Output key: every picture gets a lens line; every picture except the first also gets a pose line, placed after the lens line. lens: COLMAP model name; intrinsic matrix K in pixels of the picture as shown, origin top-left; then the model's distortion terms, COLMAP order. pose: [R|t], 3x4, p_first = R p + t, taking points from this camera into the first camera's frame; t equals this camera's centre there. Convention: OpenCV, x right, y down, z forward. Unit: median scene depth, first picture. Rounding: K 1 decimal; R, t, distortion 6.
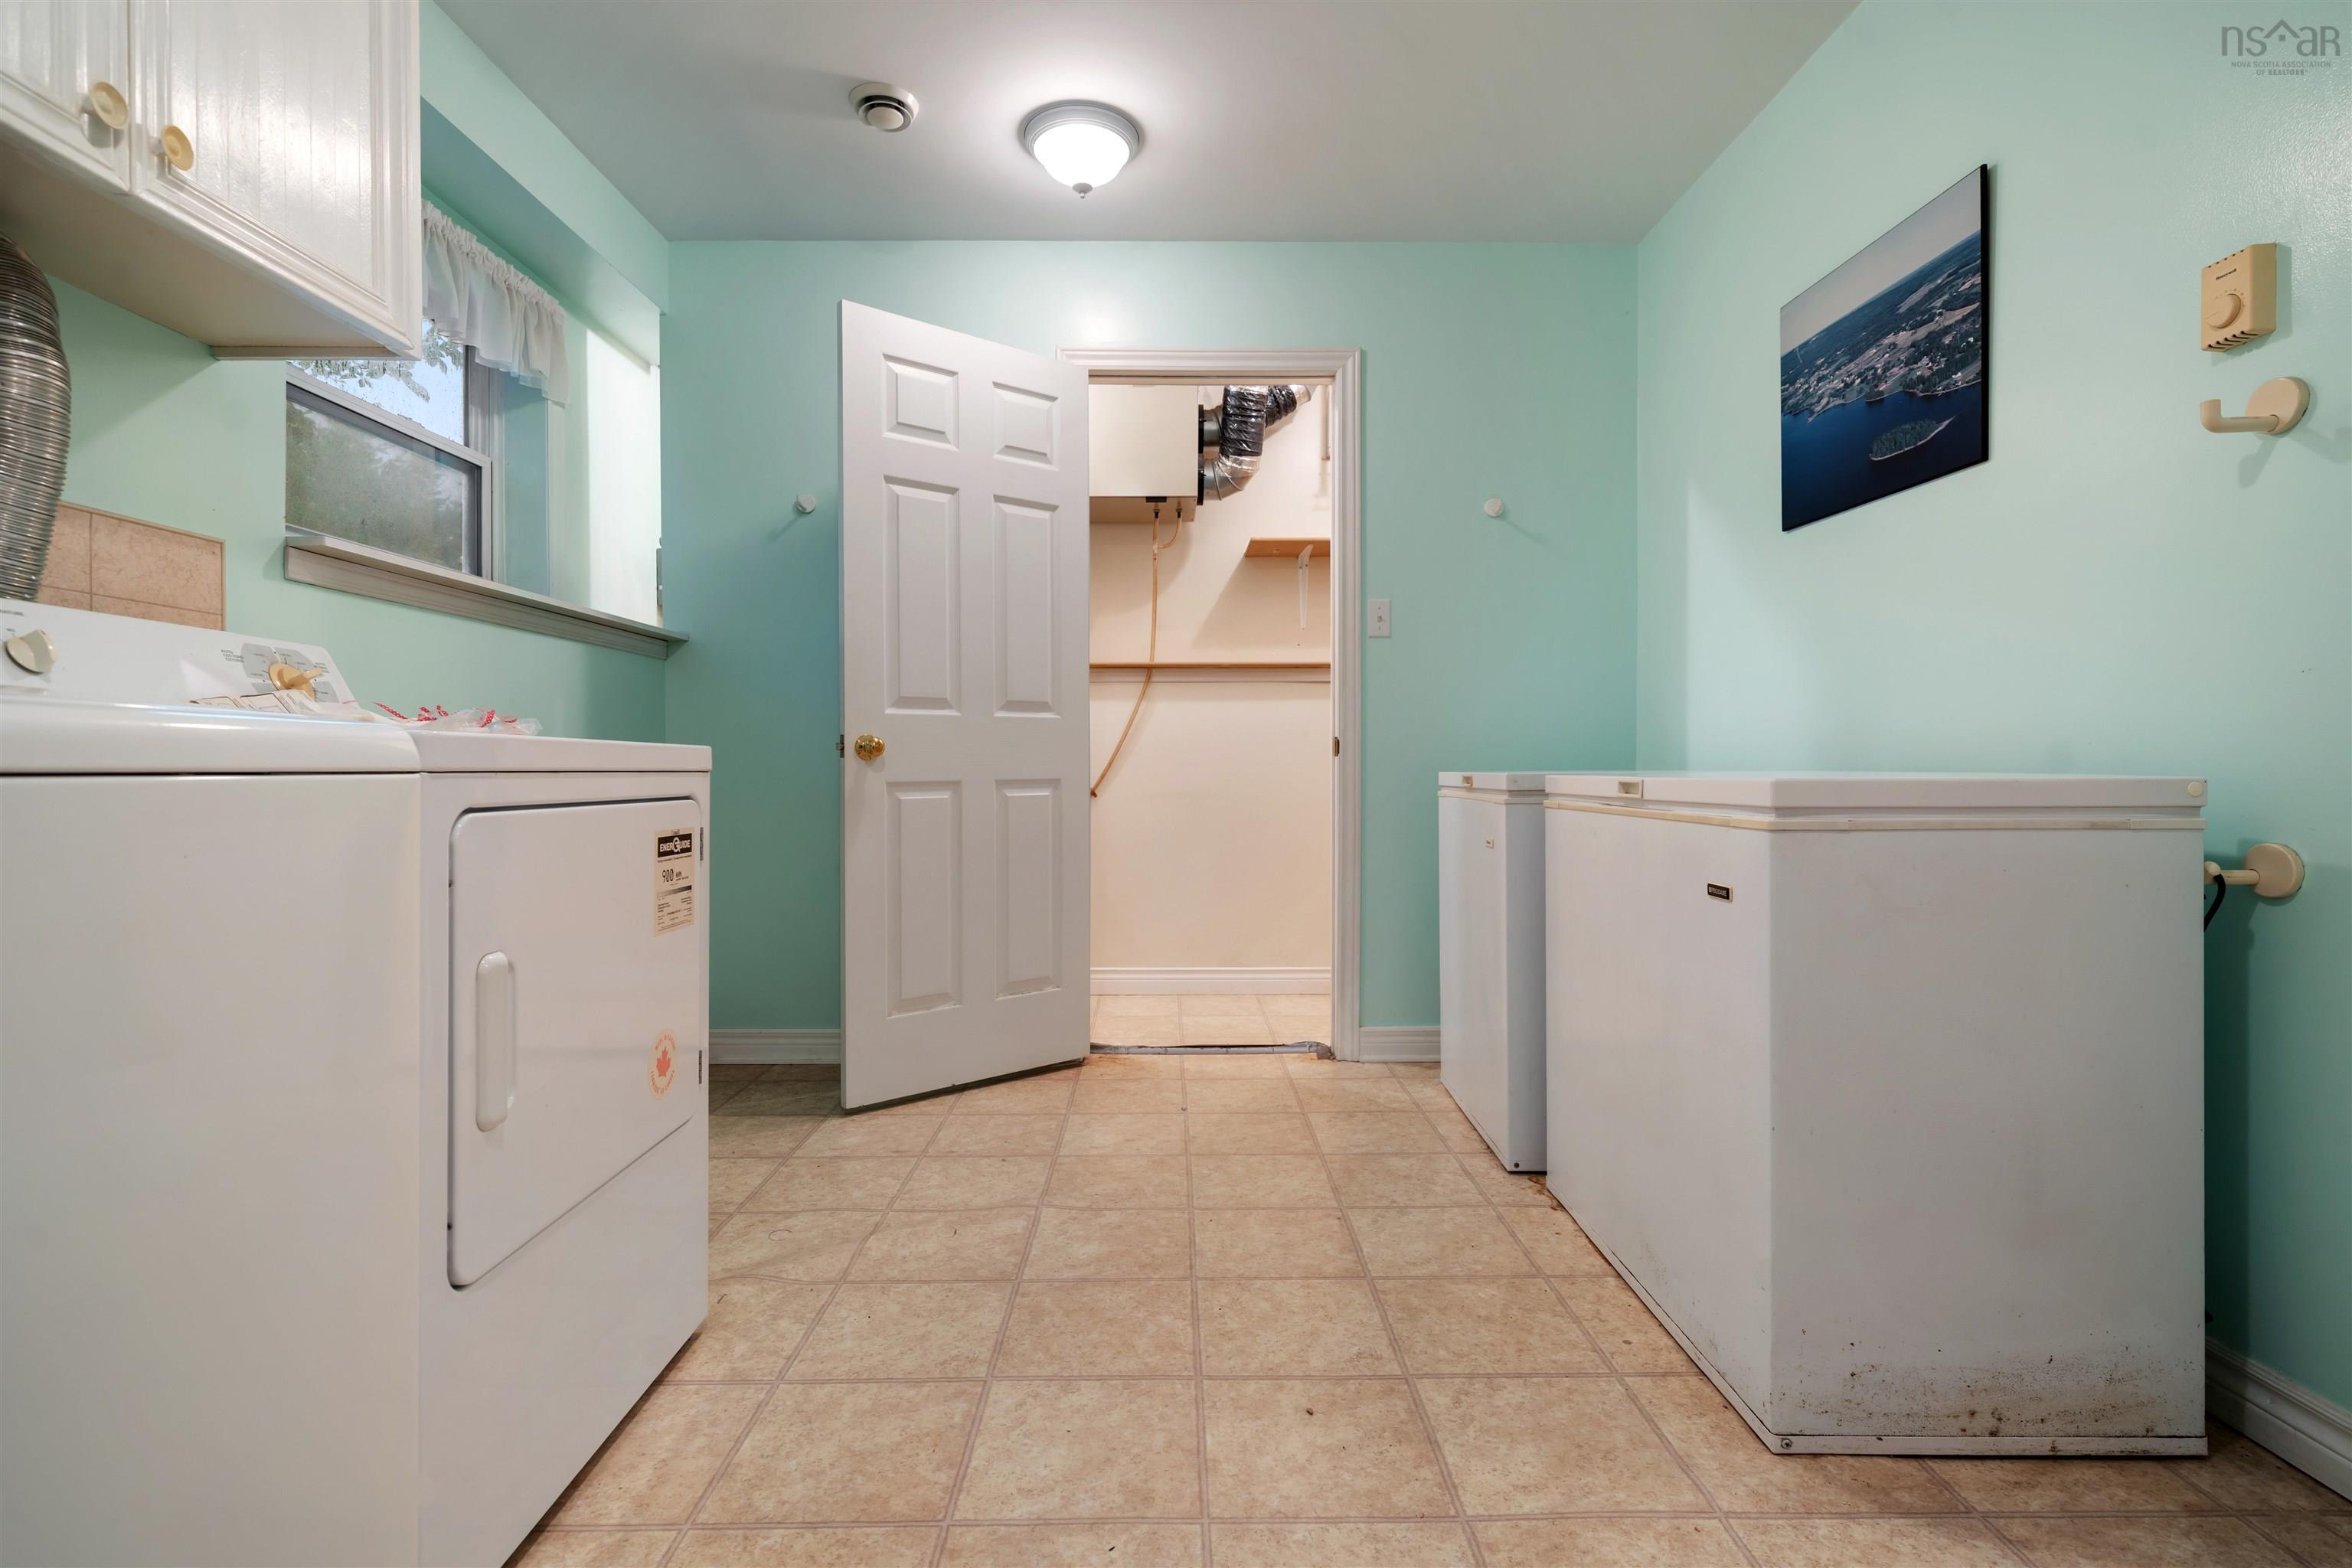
lens RADIAL K [[1067.9, 0, 1177.3], [0, 1067.9, 767.3], [0, 0, 1]] dist [-0.000068, 0.000334]
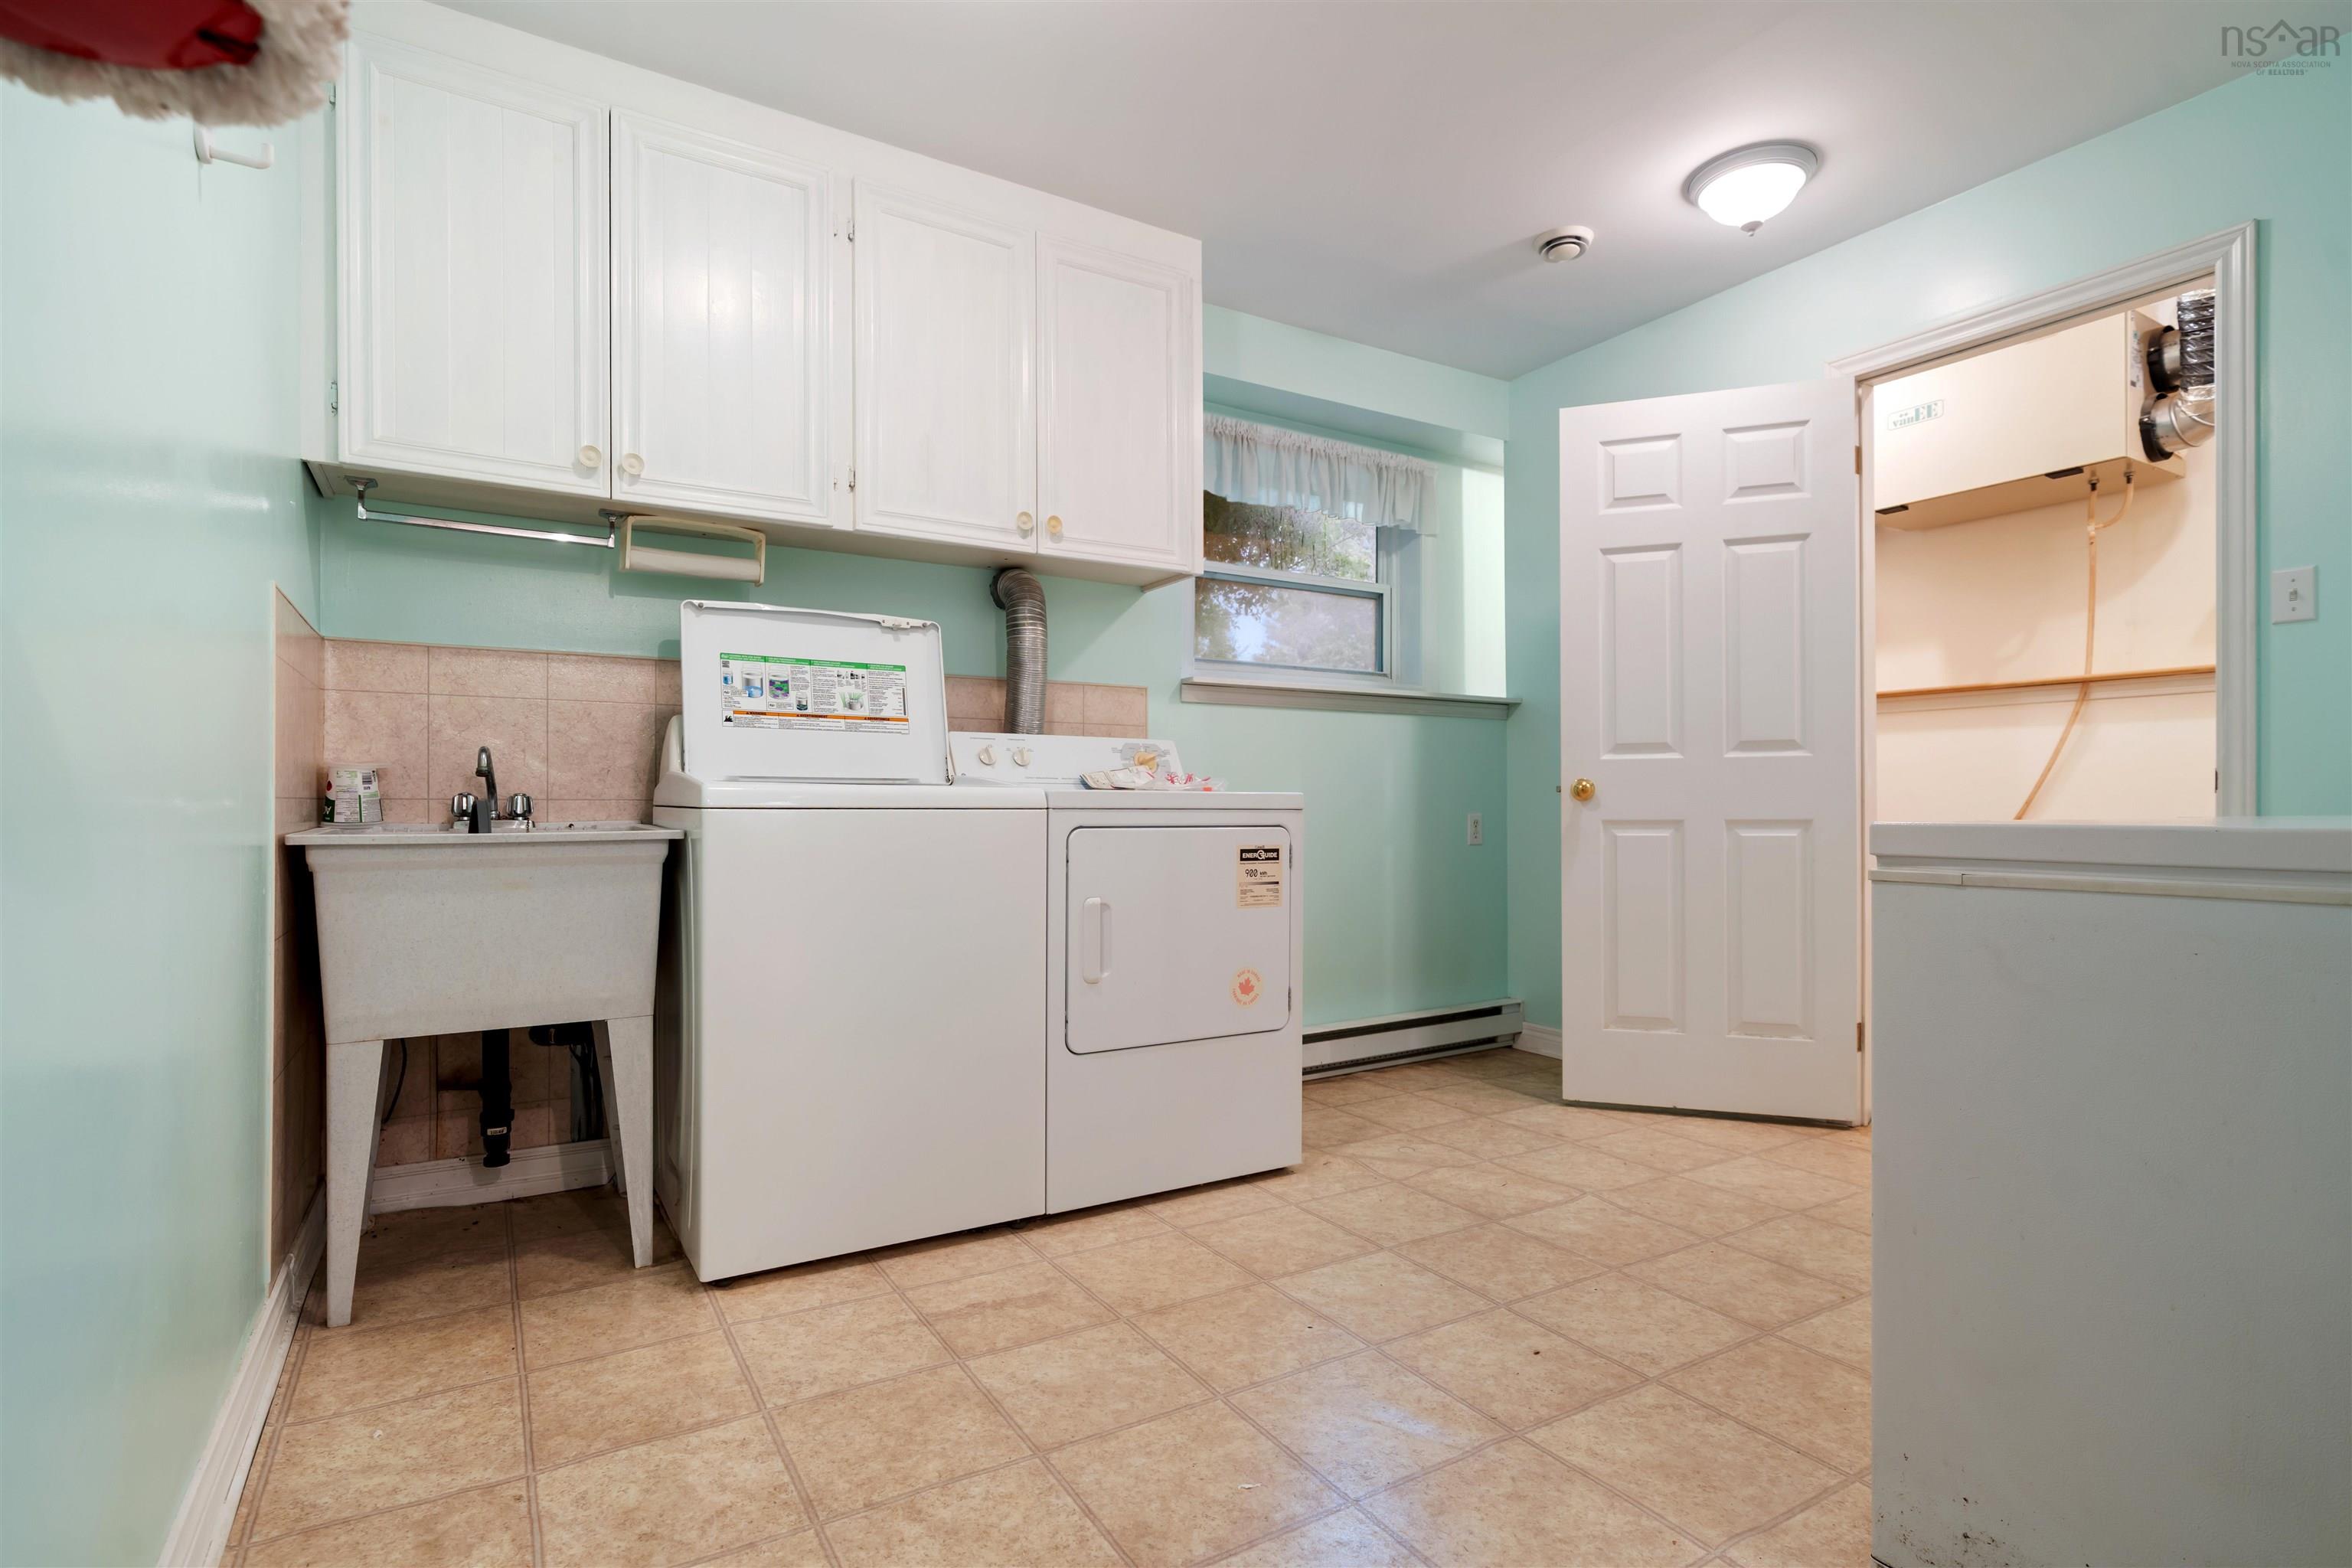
lens RADIAL K [[1067.9, 0, 1173.5], [0, 1067.9, 800.7], [0, 0, 1]] dist [-0.000068, 0.000334]
pose [[0.537311, -0.002515, -0.843380, 0.589784], [-0.001766, 0.999990, -0.004107, -0.001719], [0.843382, 0.003696, 0.537301, 0.014486]]
